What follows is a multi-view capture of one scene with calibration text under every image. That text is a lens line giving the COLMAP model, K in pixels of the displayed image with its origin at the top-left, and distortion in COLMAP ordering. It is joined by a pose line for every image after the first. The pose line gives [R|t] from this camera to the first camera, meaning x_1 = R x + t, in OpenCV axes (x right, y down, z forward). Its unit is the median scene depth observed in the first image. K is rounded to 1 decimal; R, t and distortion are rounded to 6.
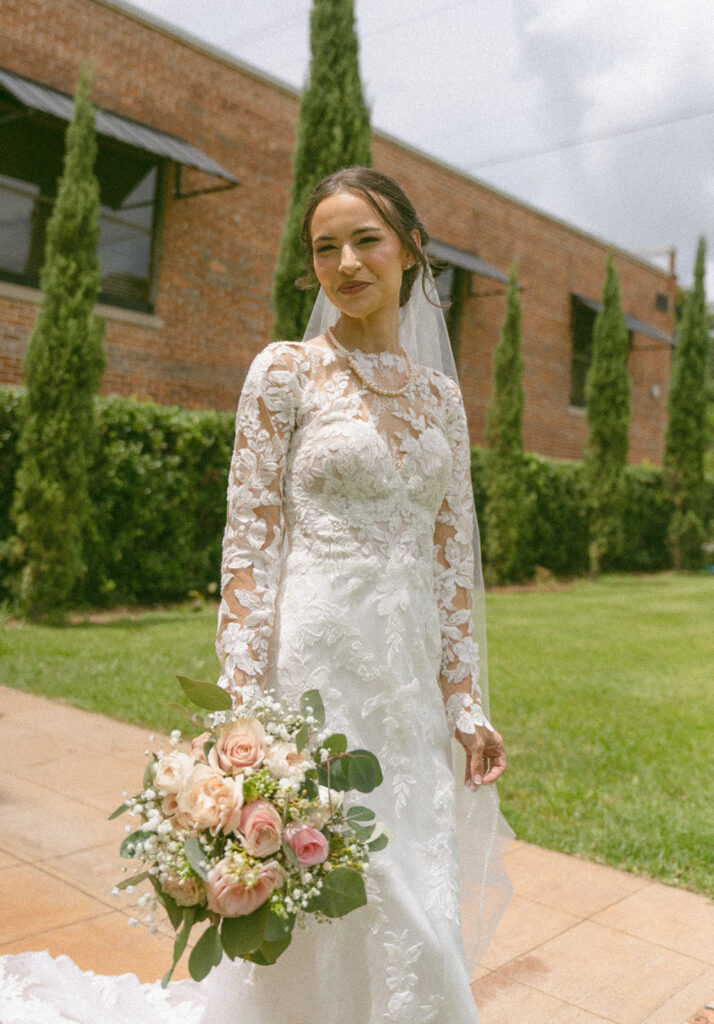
lens RADIAL K [[1093.0, 0, 399.2], [0, 1093.0, 425.2], [0, 0, 1]] dist [0.004671, -0.000021]
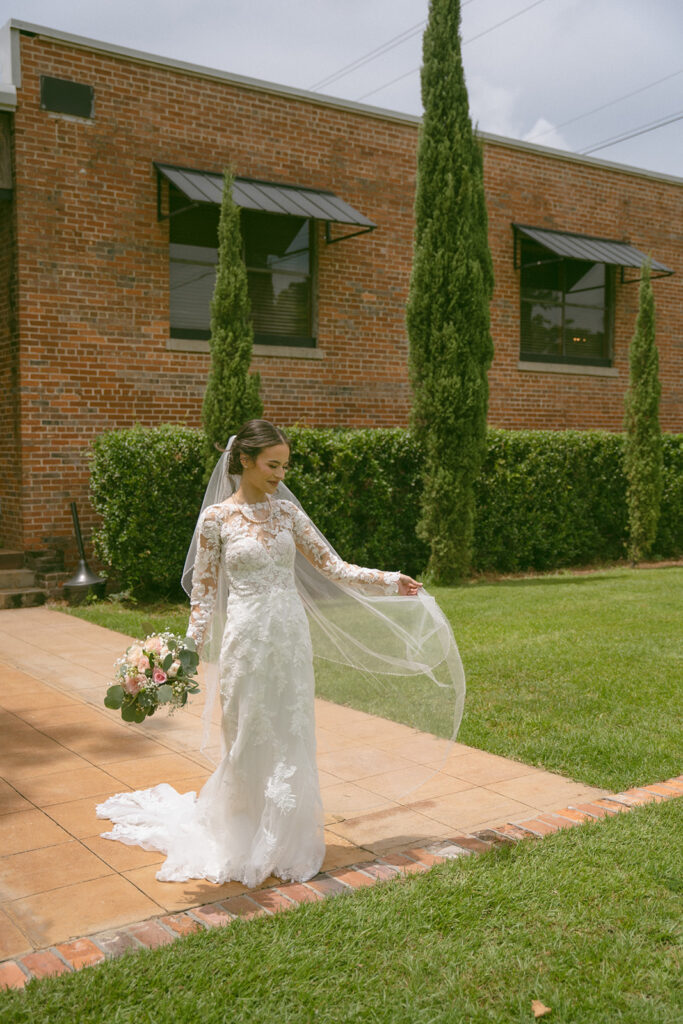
lens RADIAL K [[1144.9, 0, 339.7], [0, 1144.9, 487.3], [0, 0, 1]] dist [-0.022328, 0.468875]
pose [[0.961000, -0.059362, -0.270103, 0.142942], [0.082586, 0.993725, 0.075437, -0.048743], [0.263930, -0.094802, 0.959872, -0.217747]]
